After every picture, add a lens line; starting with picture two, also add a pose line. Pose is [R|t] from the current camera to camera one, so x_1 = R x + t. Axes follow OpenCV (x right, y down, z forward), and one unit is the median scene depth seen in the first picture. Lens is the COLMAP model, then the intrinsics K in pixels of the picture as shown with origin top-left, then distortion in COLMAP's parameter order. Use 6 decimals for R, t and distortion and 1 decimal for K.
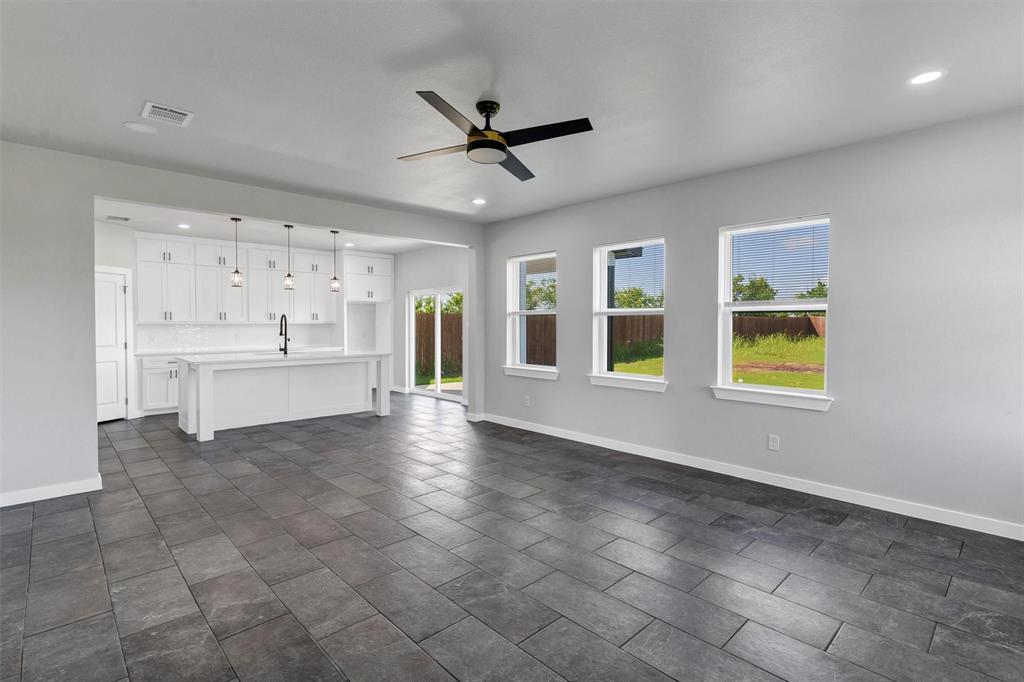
lens RADIAL K [[490.7, 0, 519.6], [0, 490.7, 335.6], [0, 0, 1]] dist [0.004802, -0.000575]
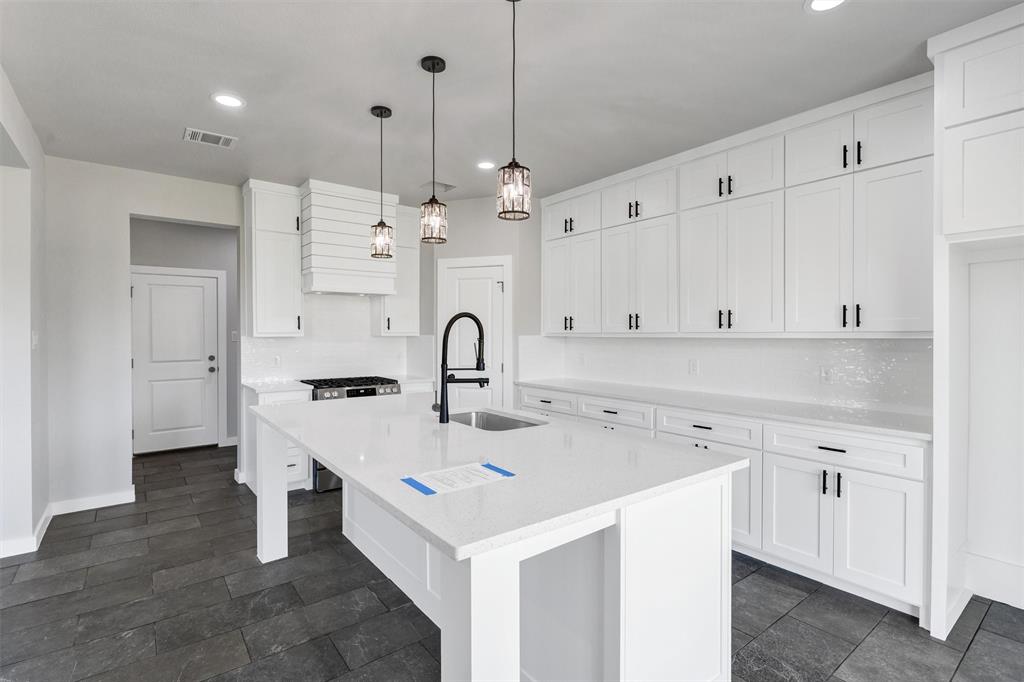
lens RADIAL K [[495.0, 0, 506.8], [0, 495.0, 340.4], [0, 0, 1]] dist [0.029709, -0.000038]
pose [[-0.114461, 0.013344, -0.993338, -0.109837], [-0.027359, 0.999488, 0.016579, -0.029229], [0.993051, 0.029074, -0.114037, 1.053486]]
